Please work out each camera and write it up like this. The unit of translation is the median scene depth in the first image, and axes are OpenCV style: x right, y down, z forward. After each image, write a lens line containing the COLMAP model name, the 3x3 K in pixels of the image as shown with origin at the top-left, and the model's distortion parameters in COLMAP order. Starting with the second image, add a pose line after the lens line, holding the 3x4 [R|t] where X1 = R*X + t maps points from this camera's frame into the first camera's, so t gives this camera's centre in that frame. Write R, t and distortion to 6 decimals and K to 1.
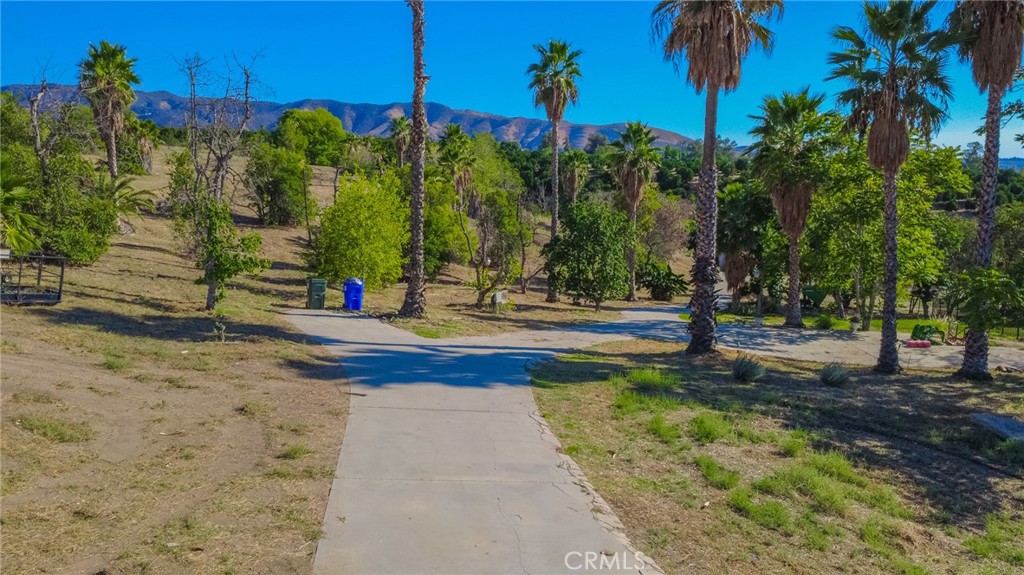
lens RADIAL K [[742.7, 0, 514.2], [0, 742.7, 293.1], [0, 0, 1]] dist [-0.005701, -0.003834]
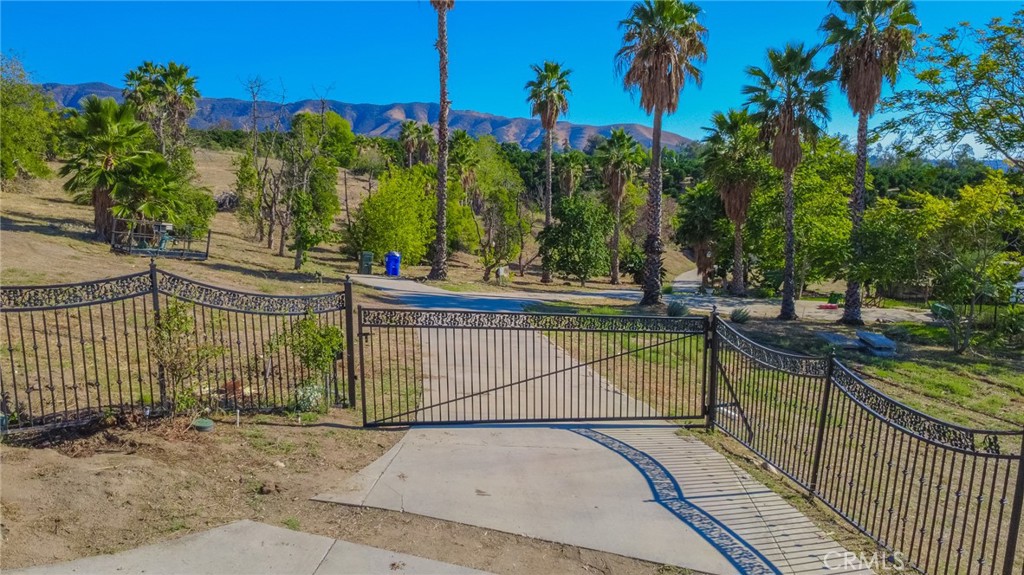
lens RADIAL K [[742.7, 0, 514.2], [0, 742.7, 293.1], [0, 0, 1]] dist [-0.005701, -0.003834]
pose [[0.999998, 0.002179, 0.000064, 0.000363], [-0.002179, 0.999997, -0.000573, 0.030453], [-0.000065, 0.000573, 1.000000, -0.184910]]
